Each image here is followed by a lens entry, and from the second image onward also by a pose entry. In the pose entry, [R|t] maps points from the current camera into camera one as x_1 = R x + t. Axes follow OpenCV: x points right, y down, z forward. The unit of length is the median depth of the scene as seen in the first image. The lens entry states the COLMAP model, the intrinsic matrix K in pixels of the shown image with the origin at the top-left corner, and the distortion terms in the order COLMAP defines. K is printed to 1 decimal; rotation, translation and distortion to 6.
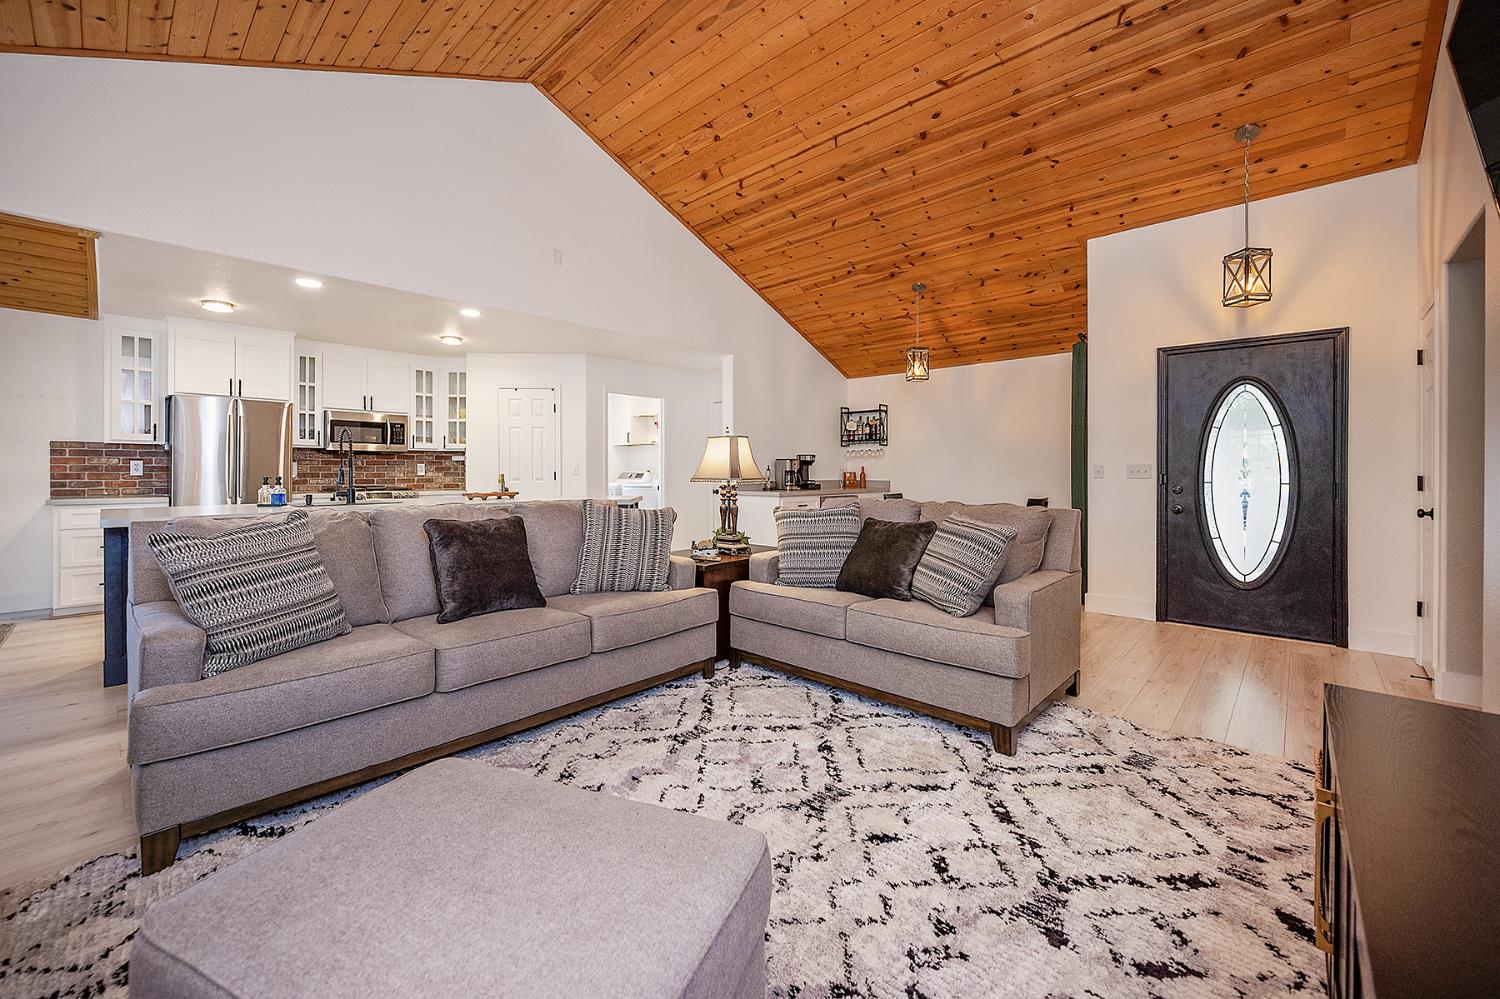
lens RADIAL K [[600.6, 0, 741.9], [0, 600.6, 470.1], [0, 0, 1]] dist [0.000235, -0.000496]
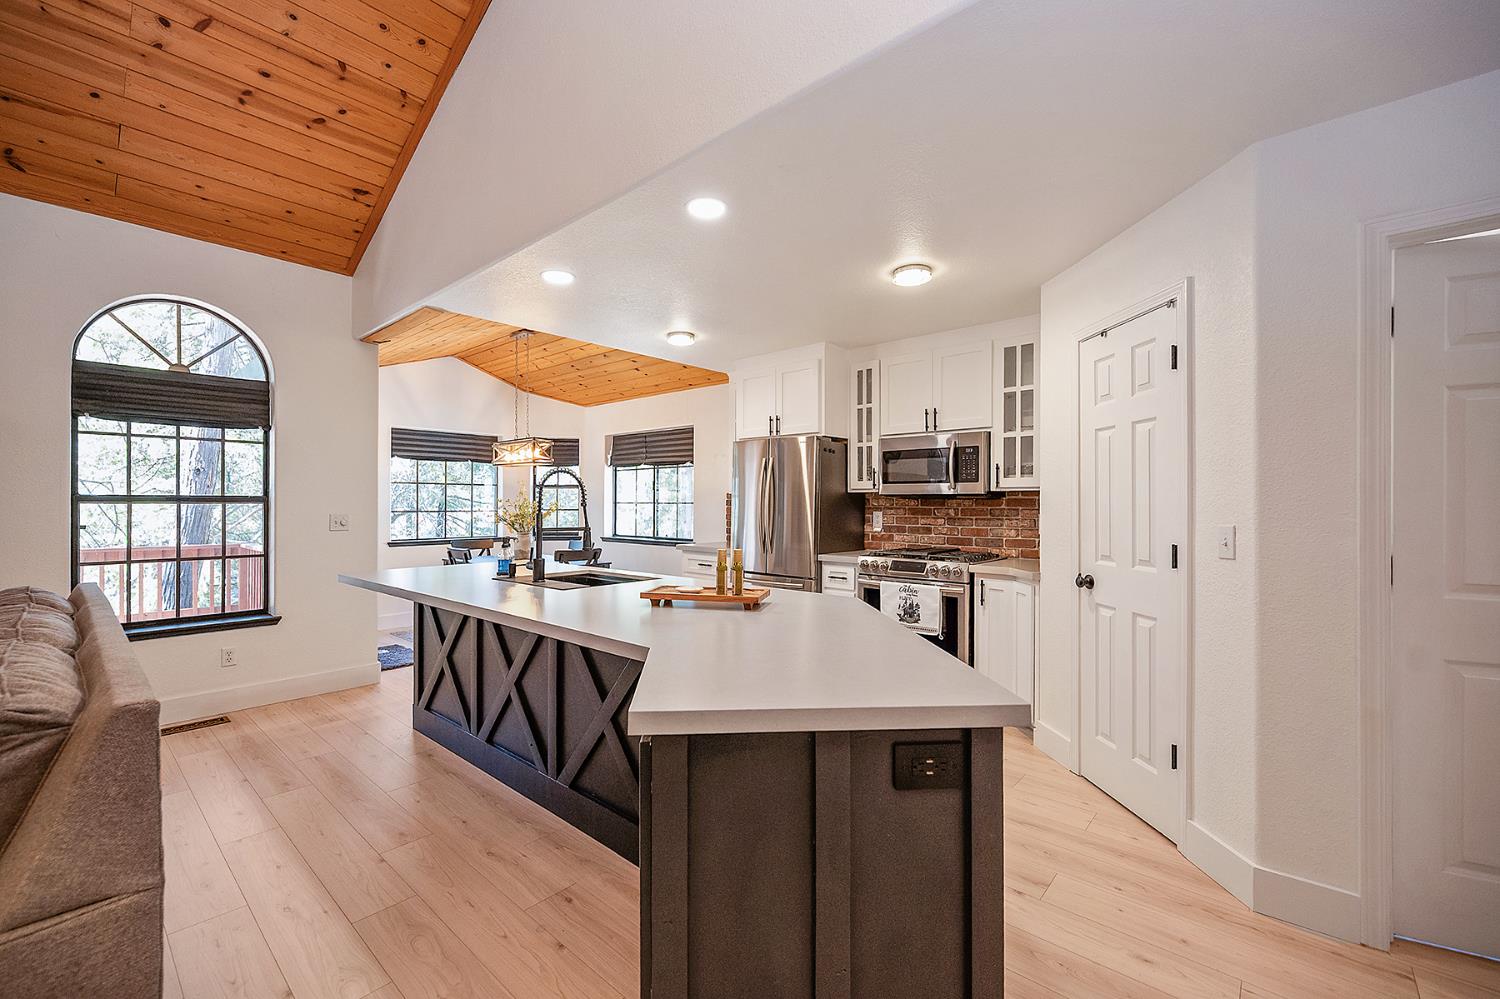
lens RADIAL K [[618.2, 0, 741.0], [0, 618.2, 499.5], [0, 0, 1]] dist [-0.000076, 0.000132]
pose [[0.021110, -0.009442, -0.999733, 0.039950], [-0.003217, 0.999950, -0.009512, -0.023668], [0.999772, 0.003417, 0.021079, 0.940282]]
